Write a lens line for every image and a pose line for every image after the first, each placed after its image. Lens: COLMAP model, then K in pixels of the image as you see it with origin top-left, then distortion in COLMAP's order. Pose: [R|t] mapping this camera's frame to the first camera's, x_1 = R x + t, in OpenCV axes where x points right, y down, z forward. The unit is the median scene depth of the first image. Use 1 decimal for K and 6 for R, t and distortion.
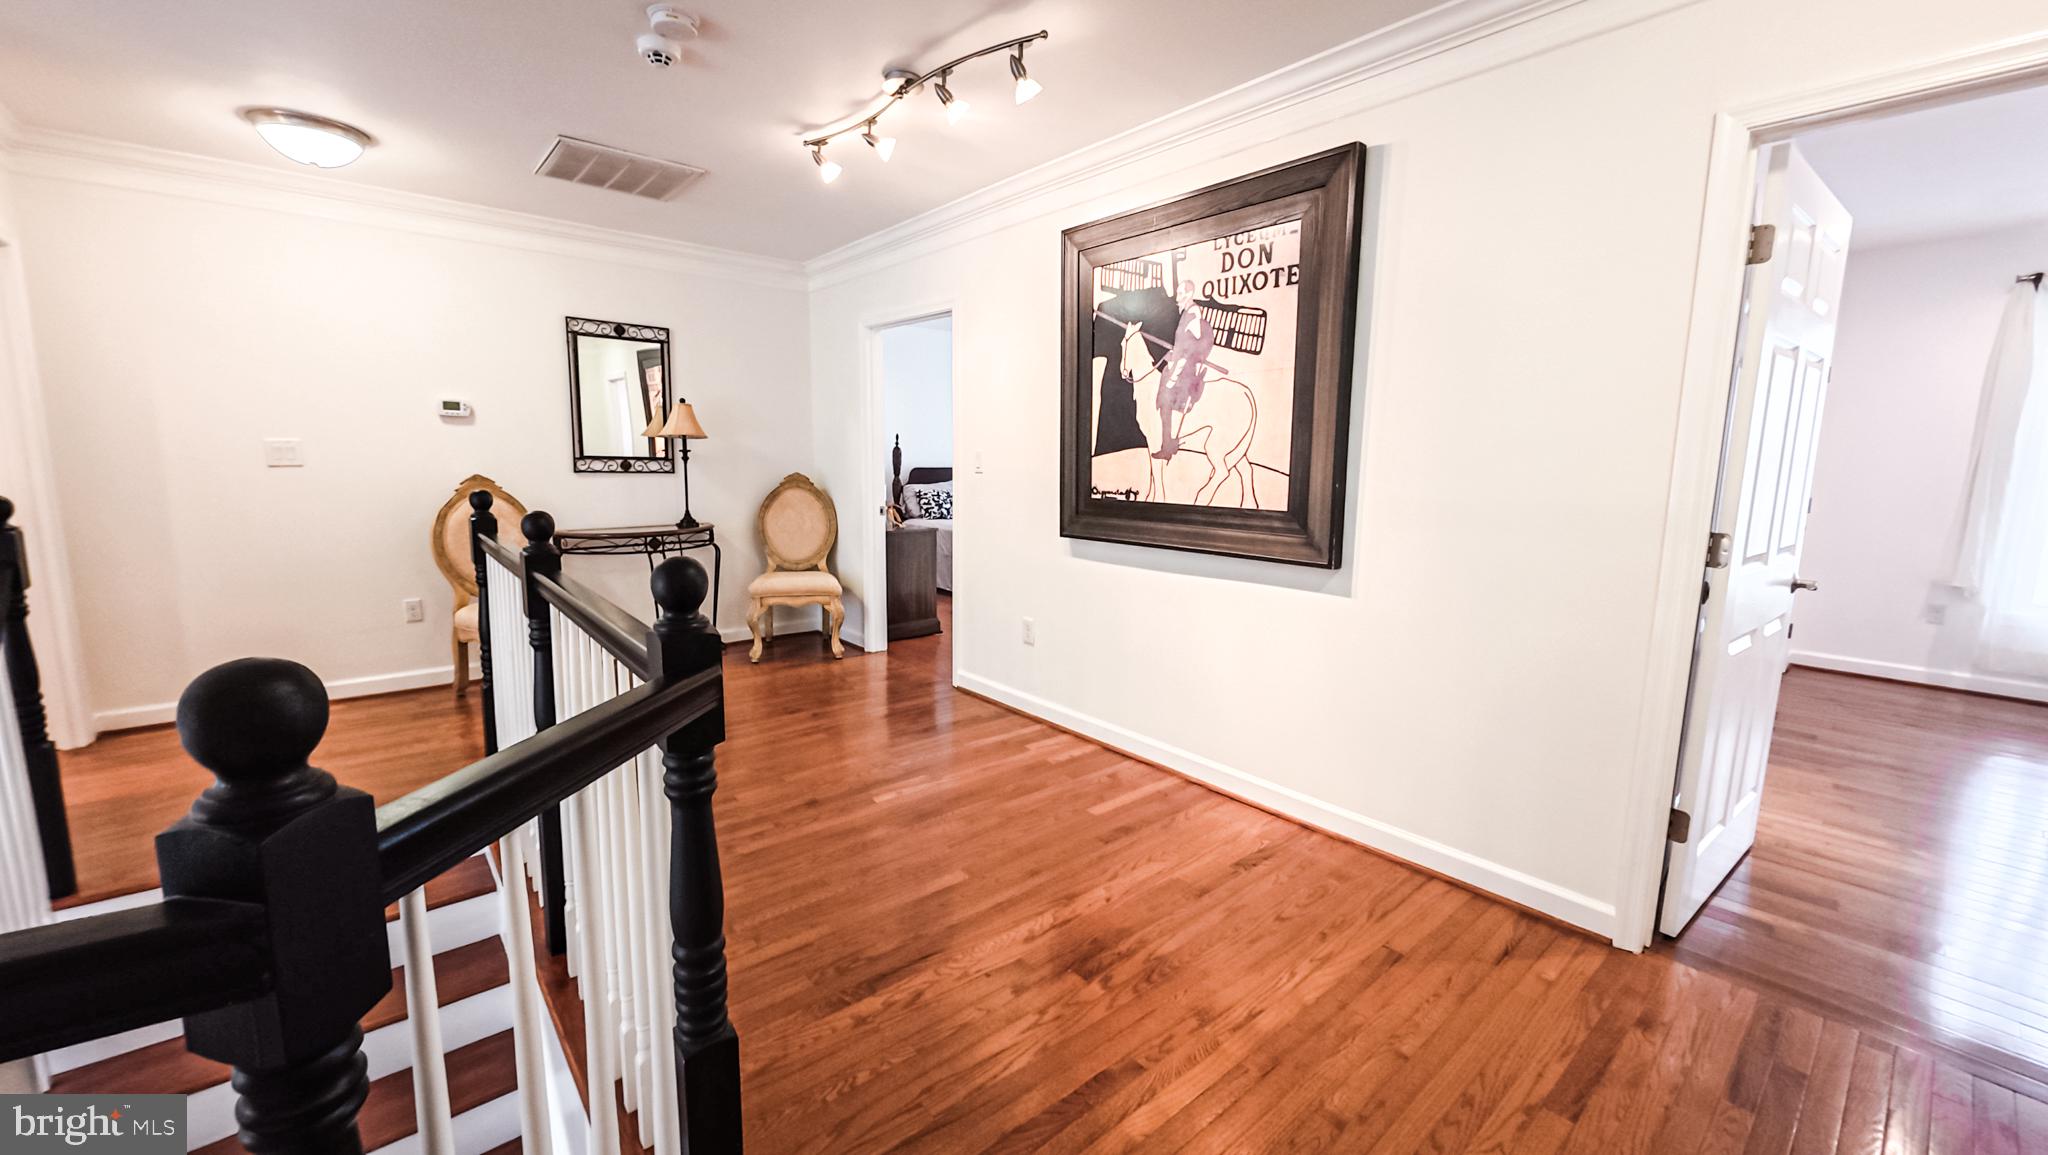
lens RADIAL K [[790.7, 0, 1021.0], [0, 790.7, 579.9], [0, 0, 1]] dist [-0.002021, -0.001829]
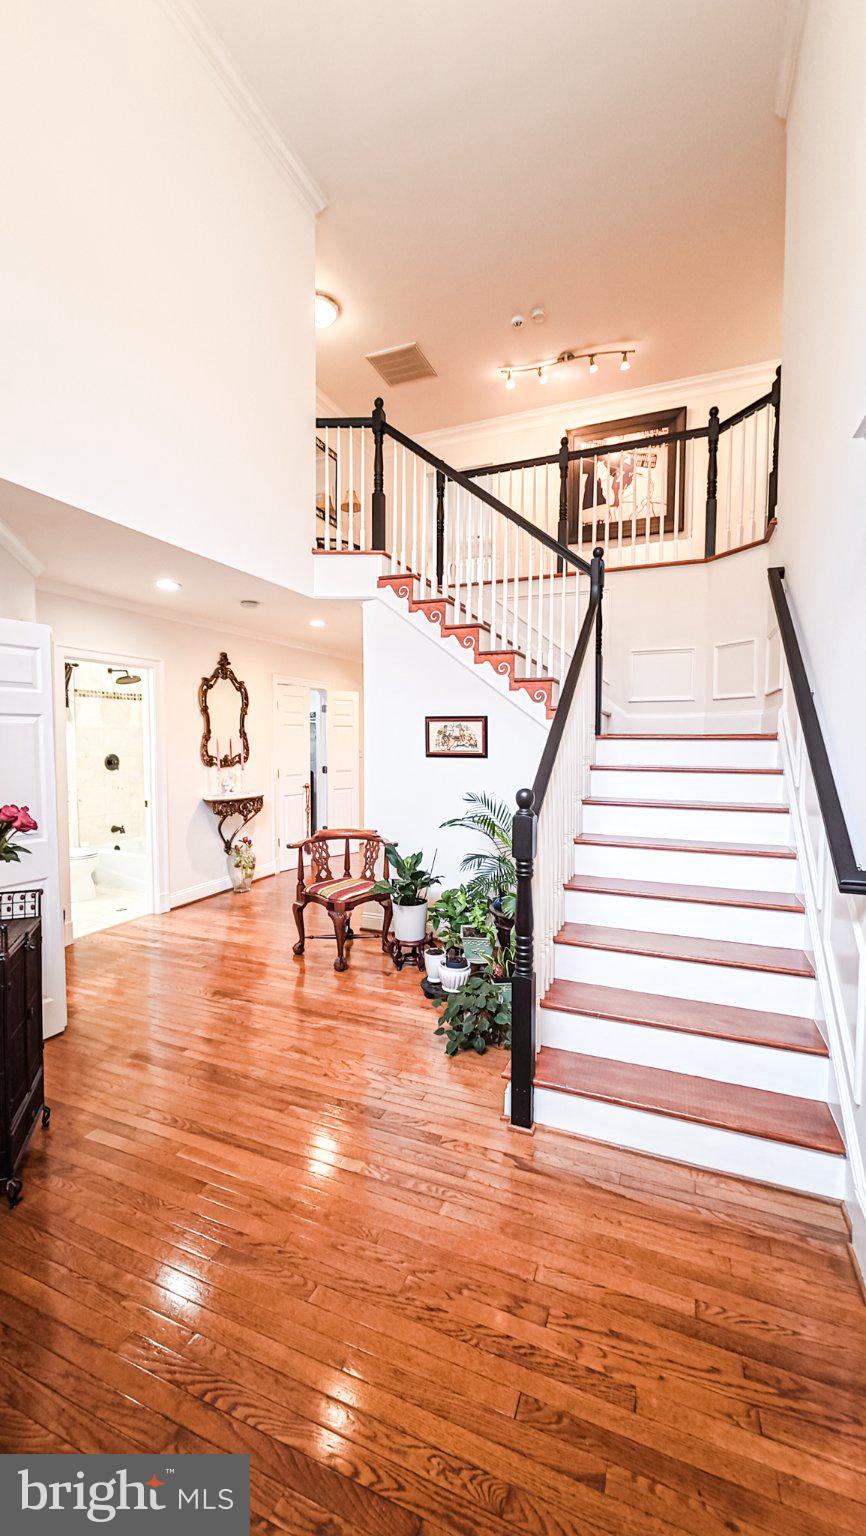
lens RADIAL K [[593.0, 0, 435.6], [0, 593.0, 767.4], [0, 0, 1]] dist [-0.002021, -0.001829]
pose [[0.891355, -0.031480, 0.452211, -1.418019], [0.077016, 0.993599, -0.082637, 0.924844], [-0.446715, 0.108487, 0.888074, -0.536889]]
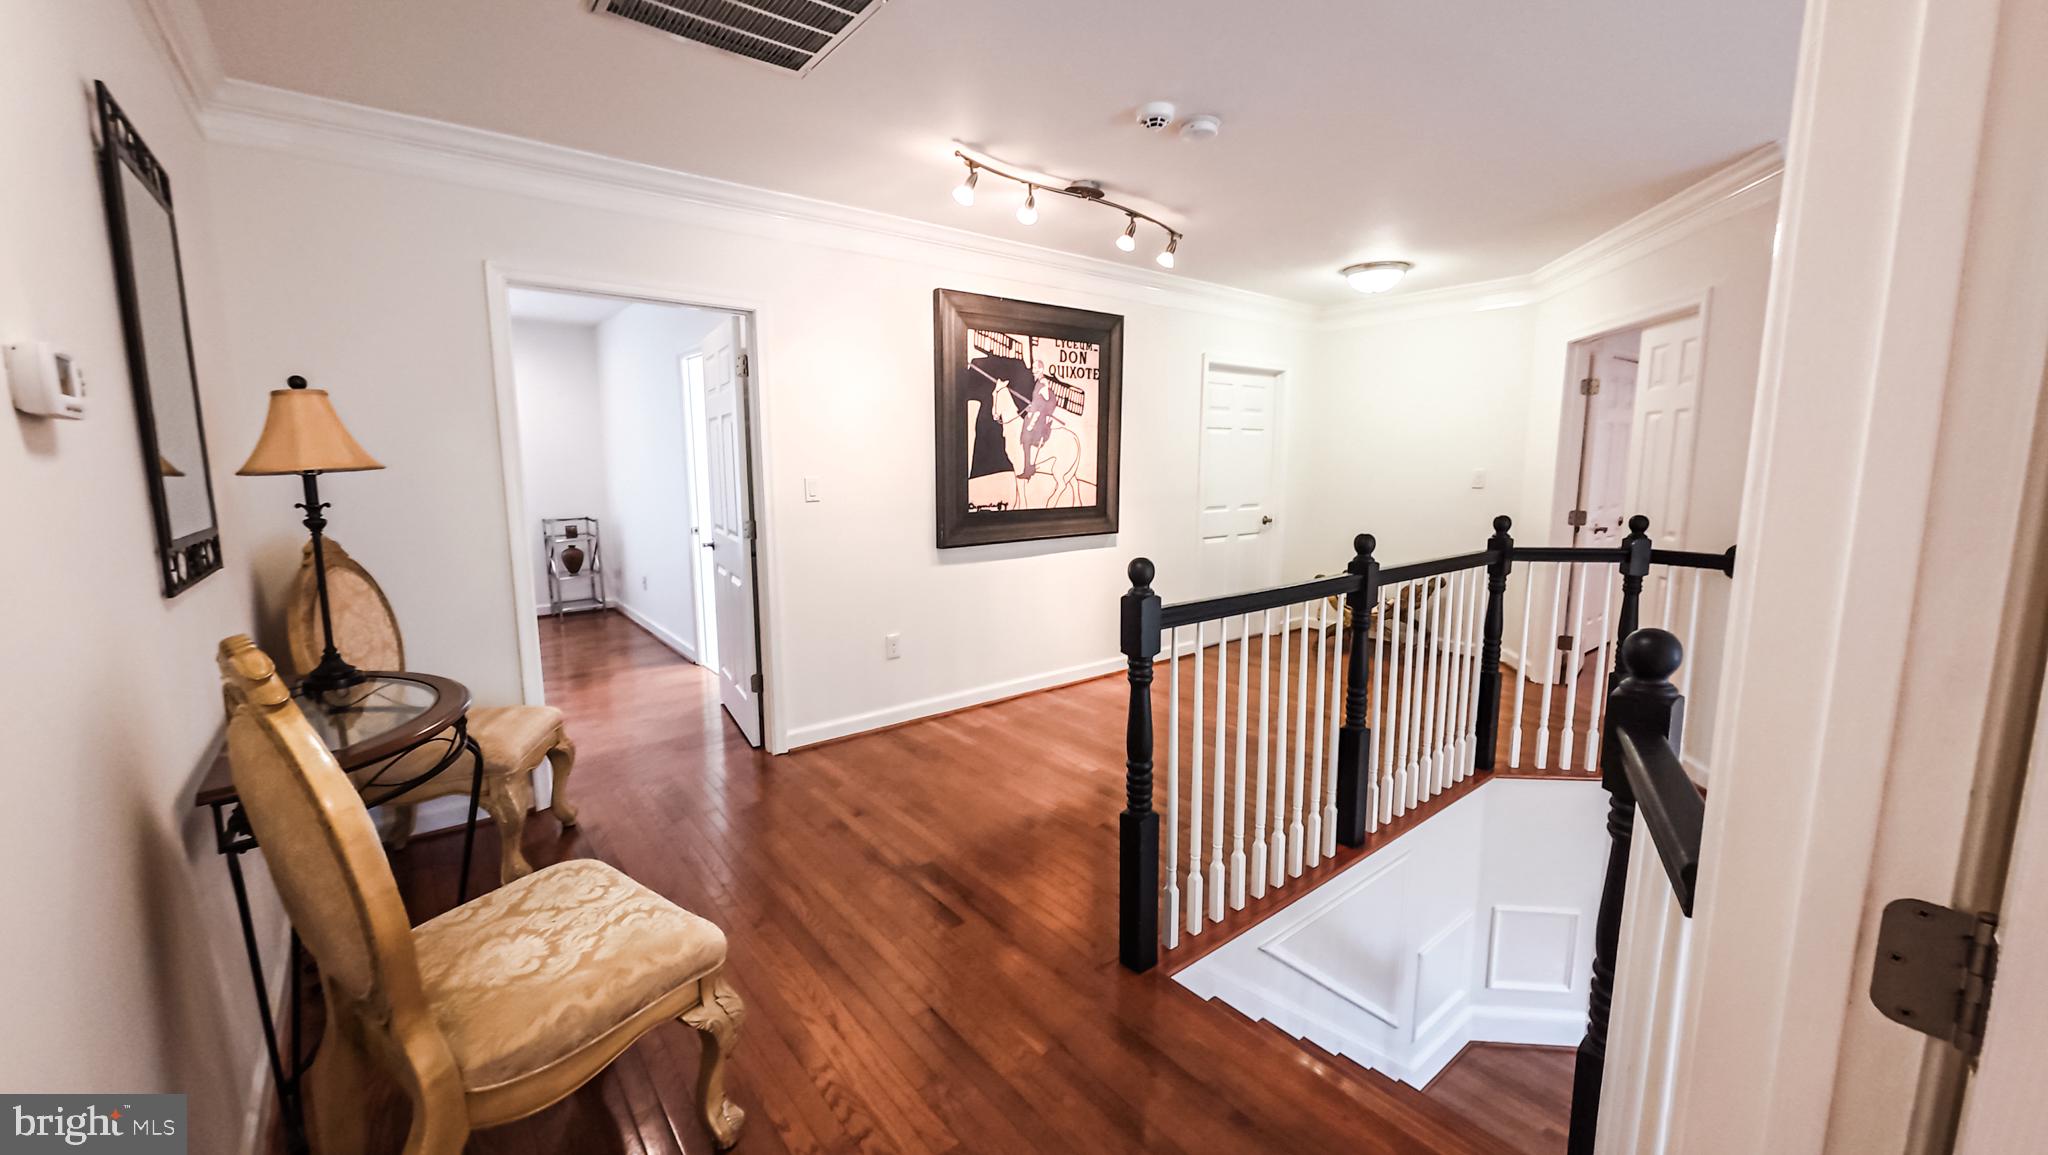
lens RADIAL K [[790.7, 0, 1022.8], [0, 790.7, 571.0], [0, 0, 1]] dist [-0.002021, -0.001829]
pose [[0.033345, -0.152972, 0.987668, -1.251955], [0.158301, 0.976551, 0.145905, -0.198440], [-0.986828, 0.151483, 0.056779, 0.941657]]
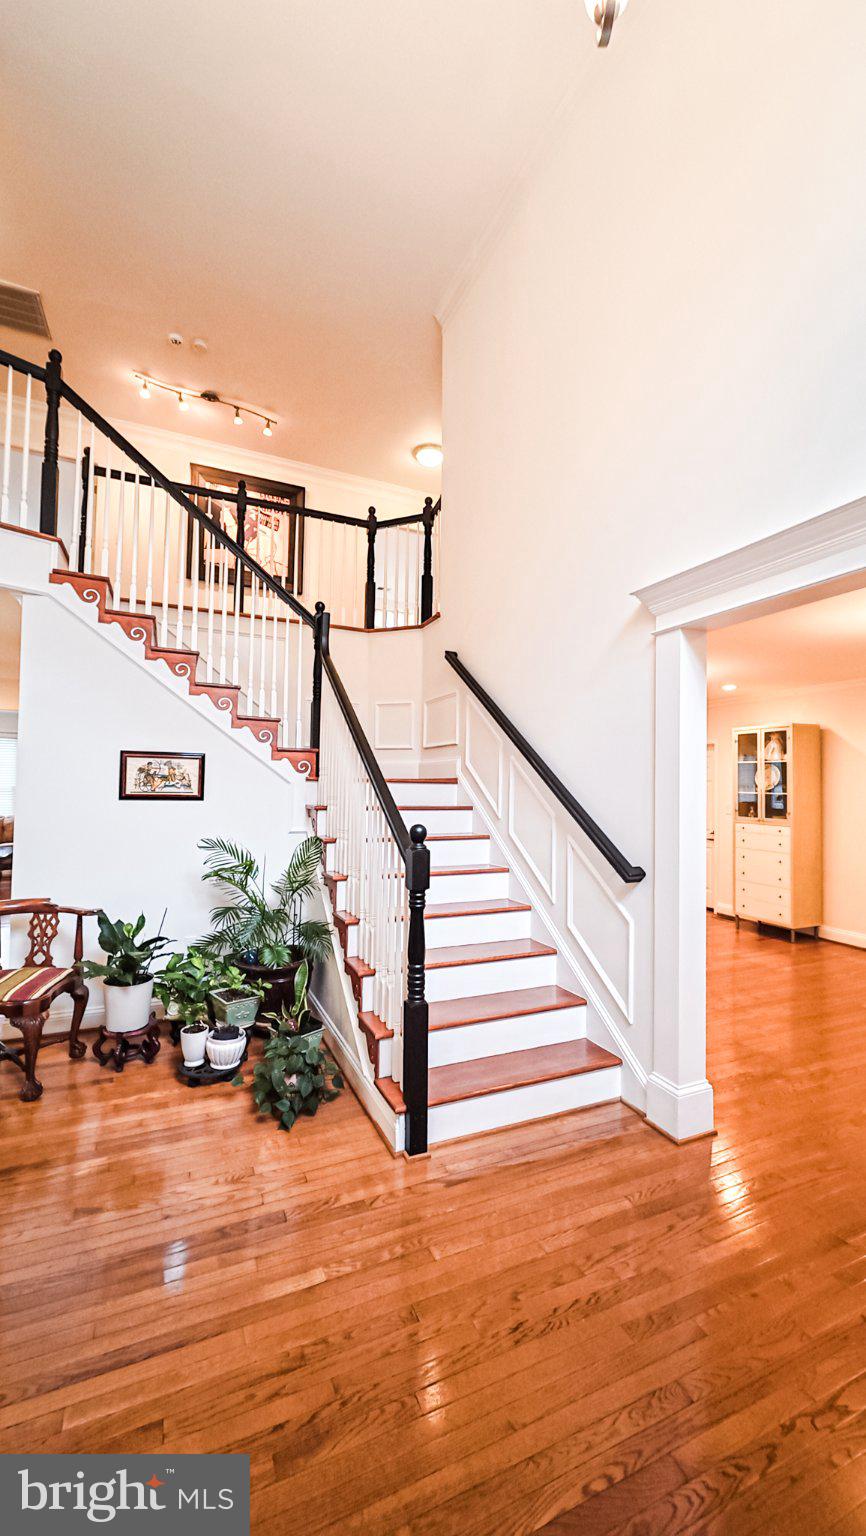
lens RADIAL K [[593.0, 0, 436.5], [0, 593.0, 768.2], [0, 0, 1]] dist [-0.002021, -0.001829]
pose [[0.285164, 0.024210, 0.958173, -1.720397], [0.135022, 0.988697, -0.065165, 0.881707], [-0.948921, 0.147958, 0.278672, -0.207754]]
